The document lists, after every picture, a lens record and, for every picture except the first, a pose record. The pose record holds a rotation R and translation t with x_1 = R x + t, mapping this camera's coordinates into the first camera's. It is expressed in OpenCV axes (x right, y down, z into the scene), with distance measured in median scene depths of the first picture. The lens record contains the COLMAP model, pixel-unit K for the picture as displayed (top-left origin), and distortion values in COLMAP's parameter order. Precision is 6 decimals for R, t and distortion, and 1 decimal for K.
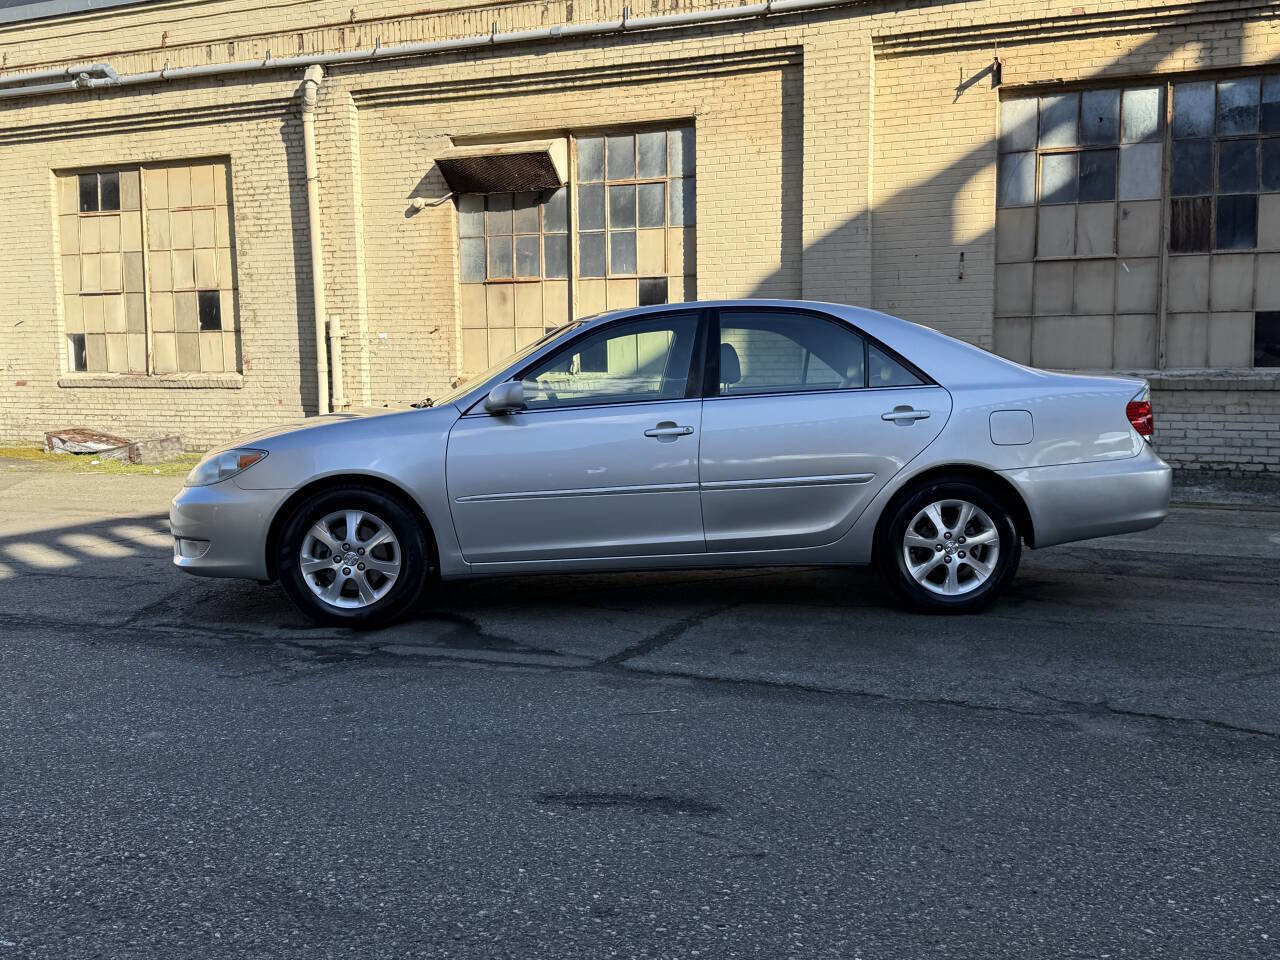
lens RADIAL K [[1297.6, 0, 640.6], [0, 1297.6, 483.6], [0, 0, 1]] dist [0.193732, -0.410862]
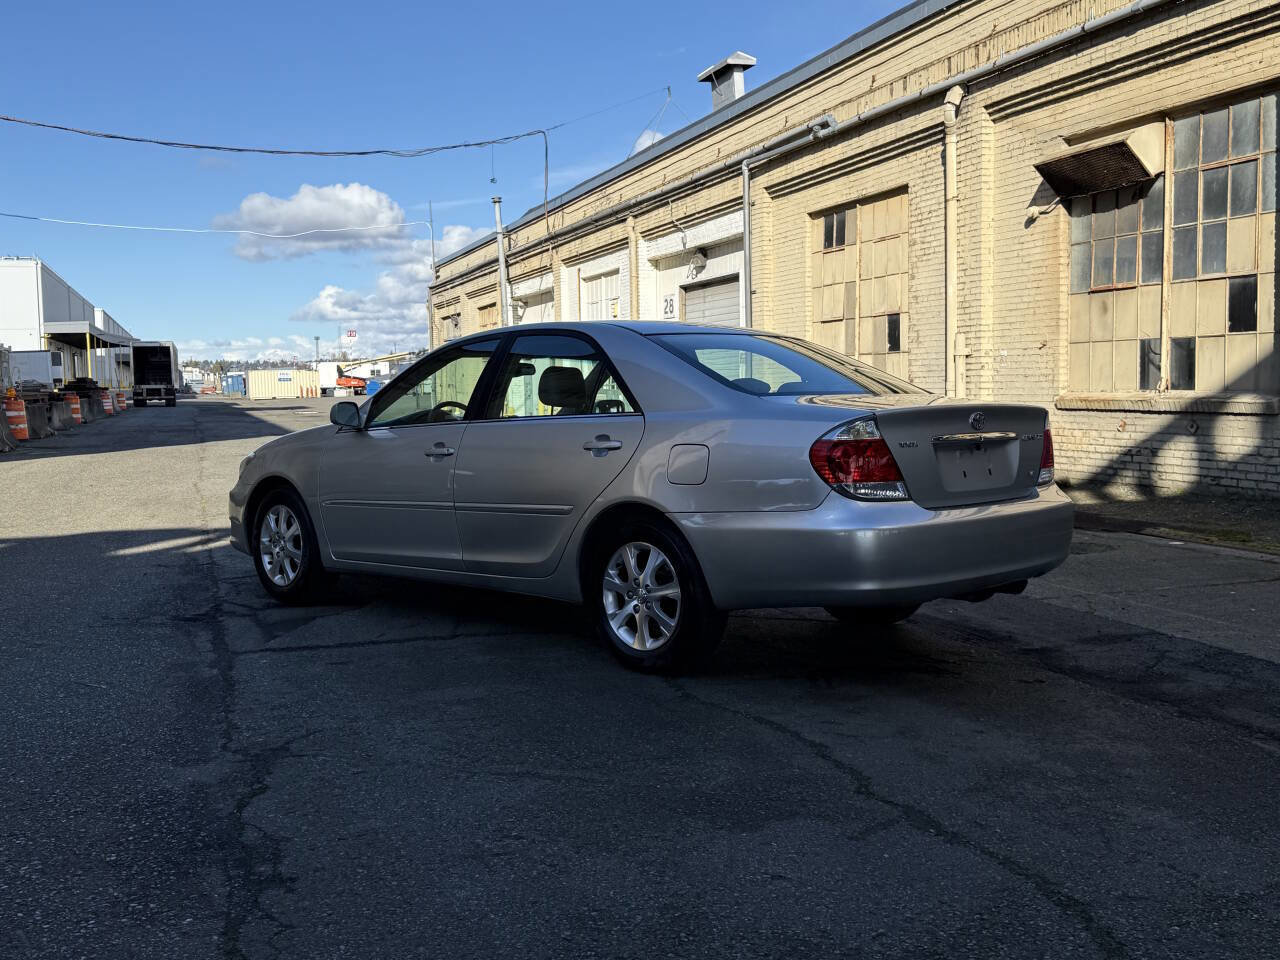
lens RADIAL K [[1302.7, 0, 646.0], [0, 1302.7, 470.2], [0, 0, 1]] dist [0.193338, -0.418298]
pose [[0.677733, 0.050535, -0.733569, 0.373536], [-0.066331, 0.997770, 0.007454, -0.018424], [0.732310, 0.043607, 0.679574, 0.167186]]
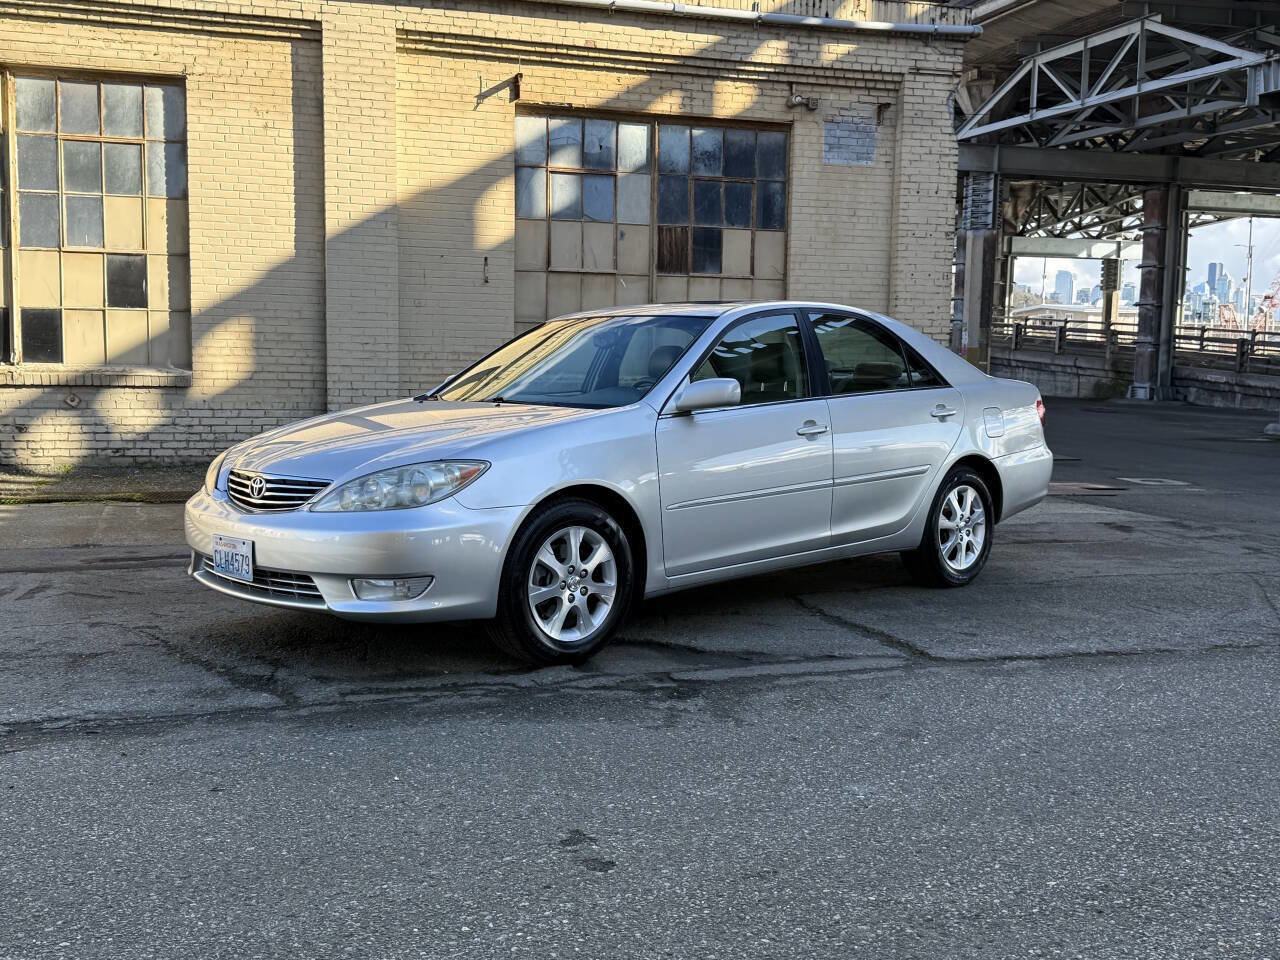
lens RADIAL K [[1303.9, 0, 637.3], [0, 1303.9, 478.7], [0, 0, 1]] dist [0.195104, -0.424976]
pose [[0.759244, -0.039202, 0.649625, -0.306708], [0.041757, 0.999062, 0.011487, -0.008147], [-0.649465, 0.018405, 0.760168, 0.129654]]
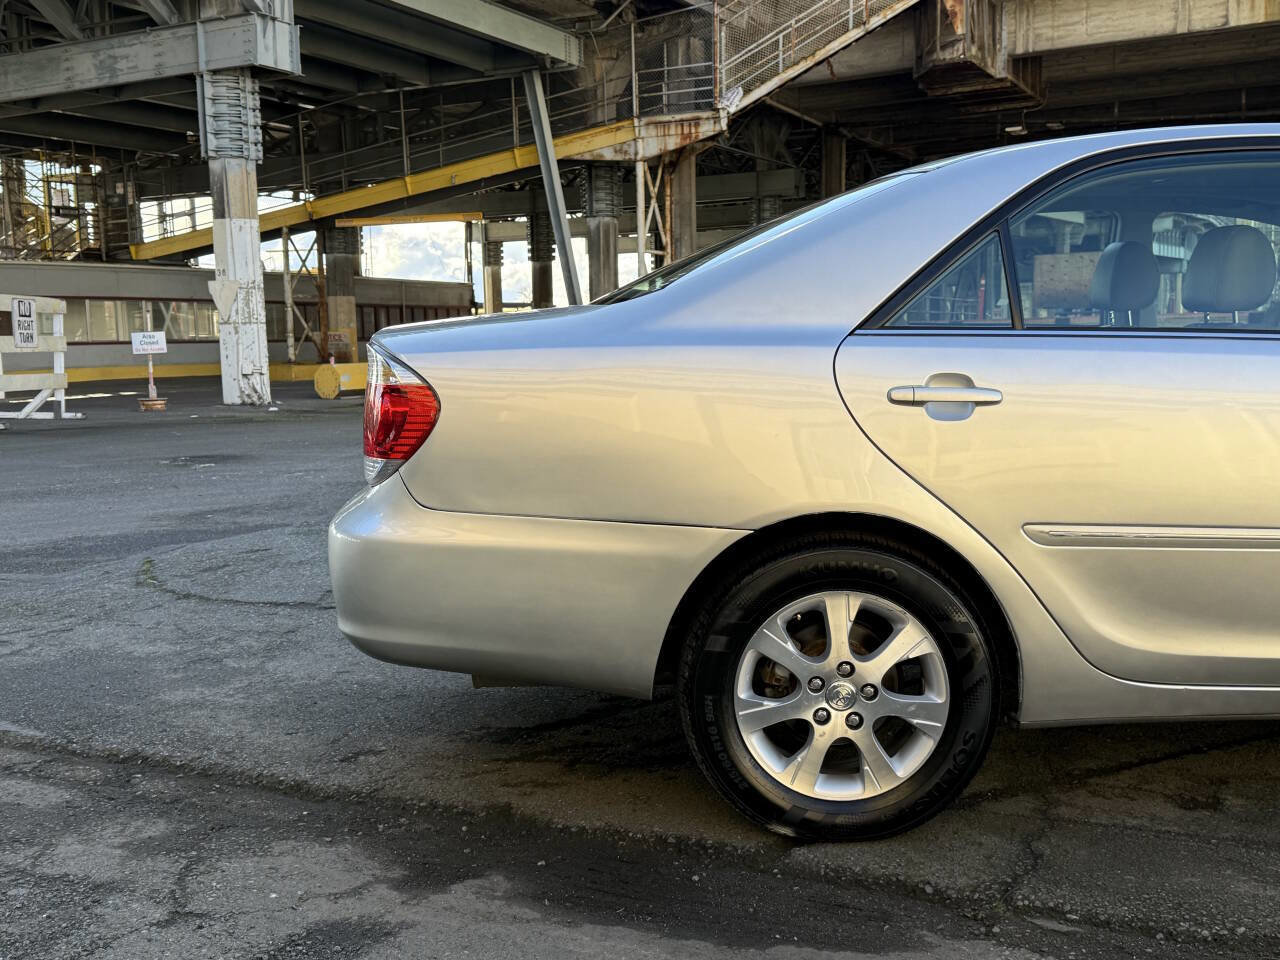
lens RADIAL K [[1307.9, 0, 645.0], [0, 1307.9, 481.8], [0, 0, 1]] dist [0.178948, -0.382639]
pose [[-0.996982, 0.024847, 0.073554, 0.105887], [0.039951, 0.976533, 0.211632, -0.061416], [-0.066570, 0.213932, -0.974578, 0.723402]]
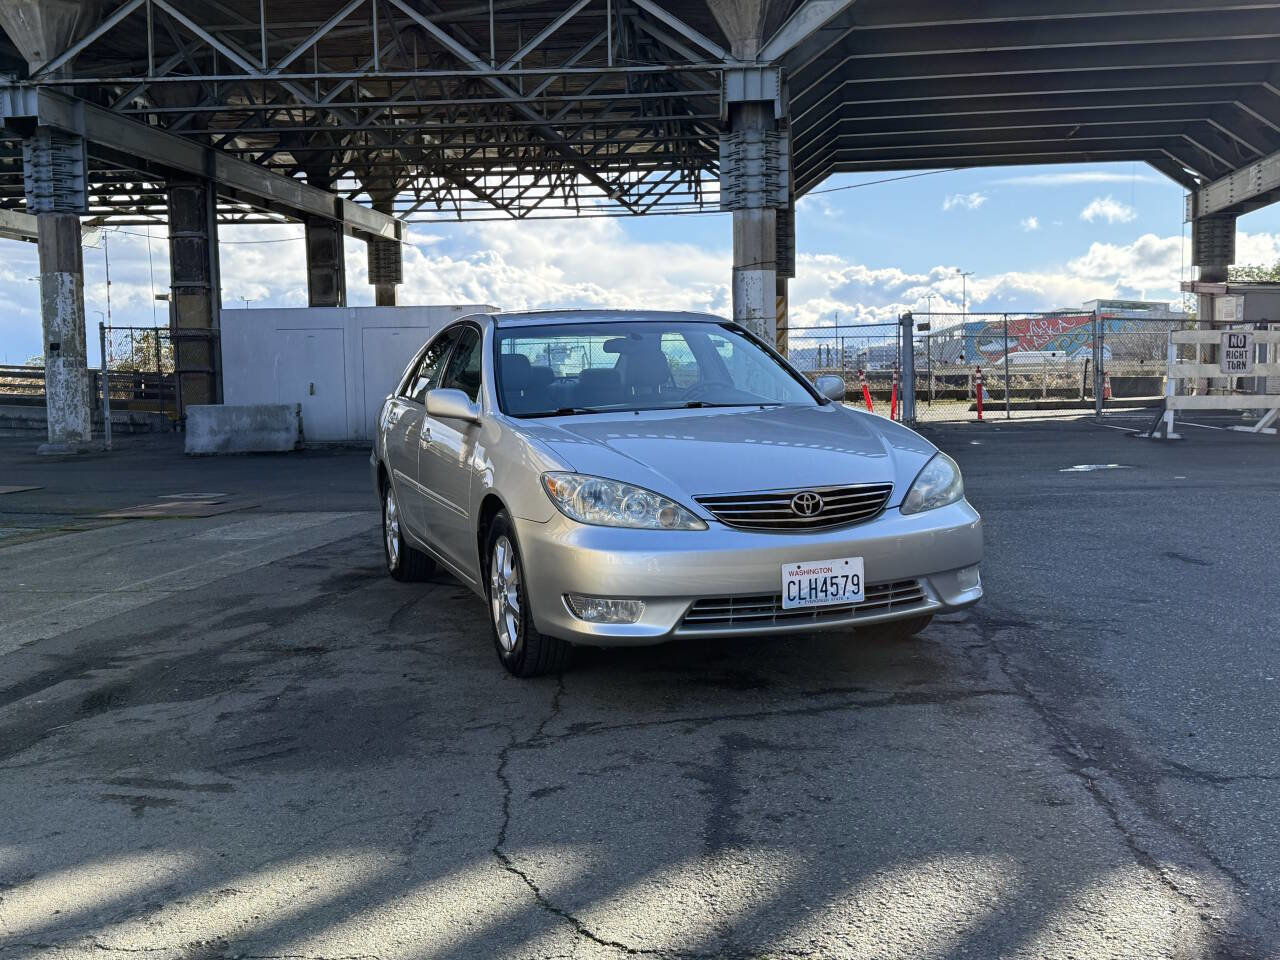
lens RADIAL K [[1299.6, 0, 642.6], [0, 1299.6, 482.6], [0, 0, 1]] dist [0.199759, -0.434094]
pose [[-0.285056, -0.059246, 0.956678, -0.443011], [0.119374, 0.988123, 0.096763, -0.046272], [-0.951048, 0.141785, -0.274597, 0.589118]]
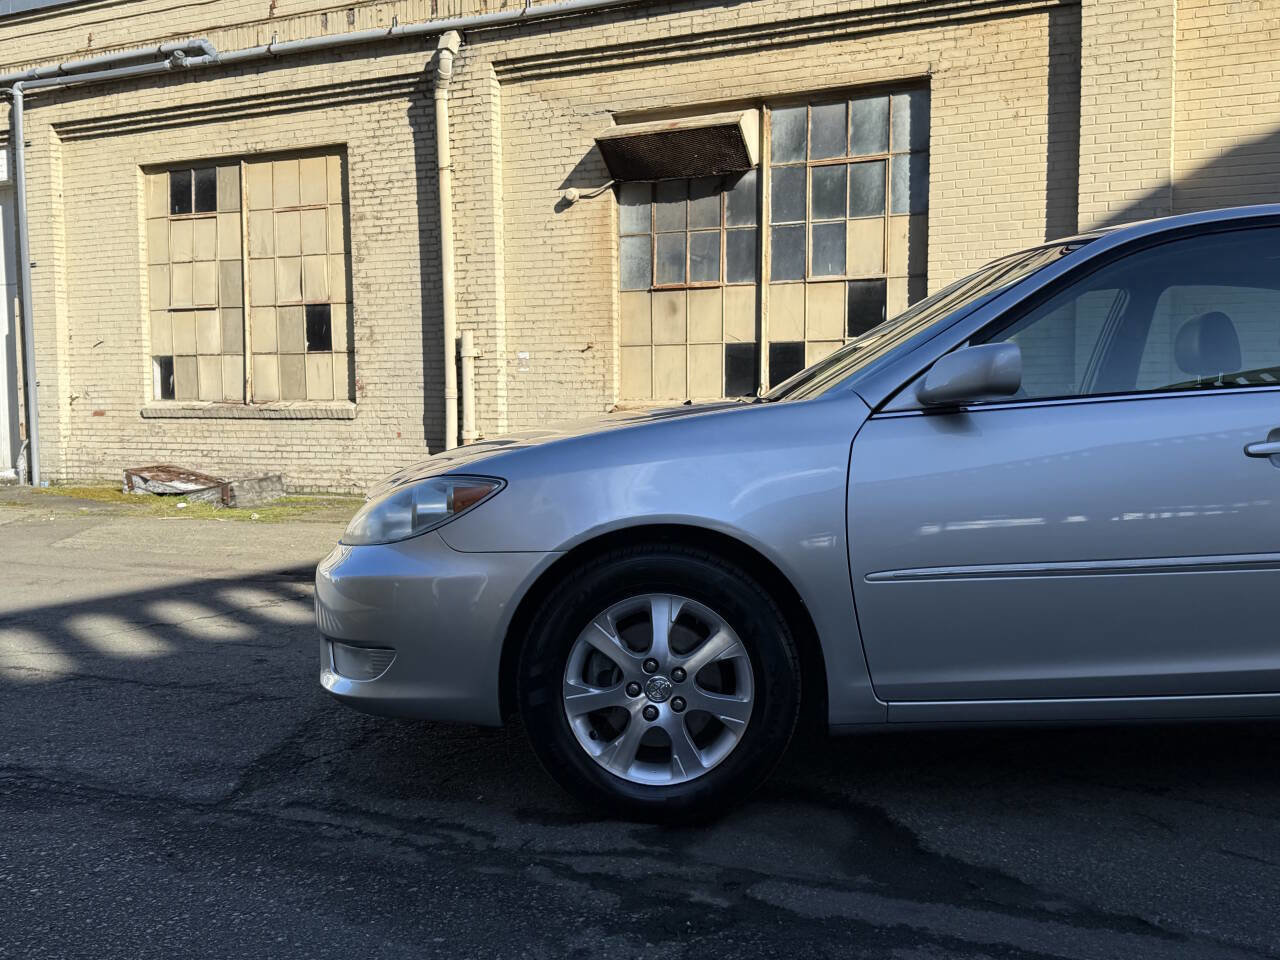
lens RADIAL K [[1300.4, 0, 649.7], [0, 1300.4, 483.3], [0, 0, 1]] dist [0.202599, -0.444849]
pose [[0.998693, 0.009113, -0.050299, -0.081908], [-0.011014, 0.999231, -0.037641, -0.001706], [0.049918, 0.038146, 0.998025, 0.197364]]
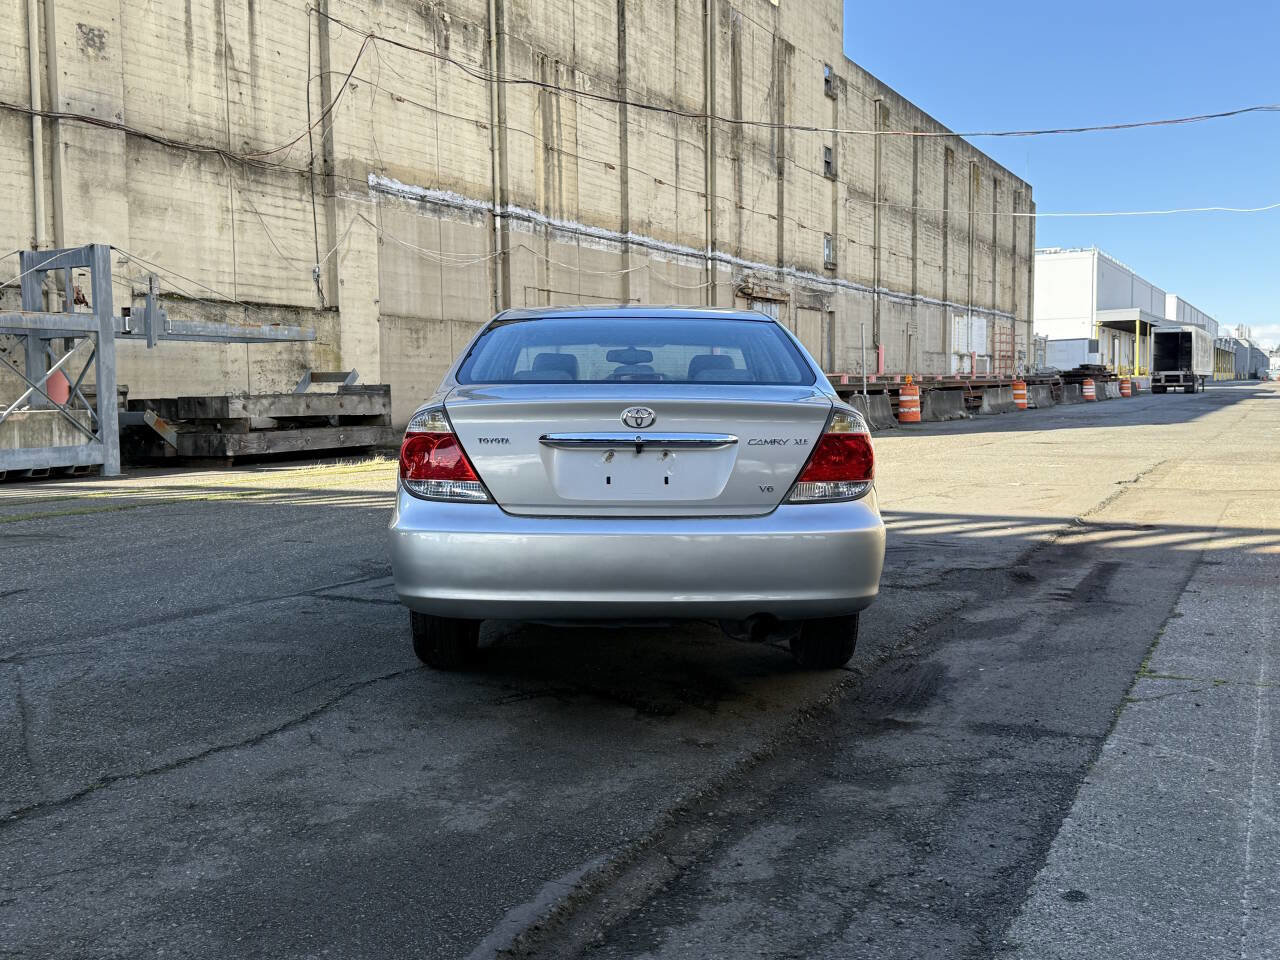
lens RADIAL K [[1302.7, 0, 646.0], [0, 1302.7, 470.2], [0, 0, 1]] dist [0.193338, -0.418298]
pose [[-0.043211, 0.079368, -0.995908, 0.468212], [-0.091362, 0.992349, 0.083049, -0.048537], [0.994880, 0.094577, -0.035629, 0.495306]]
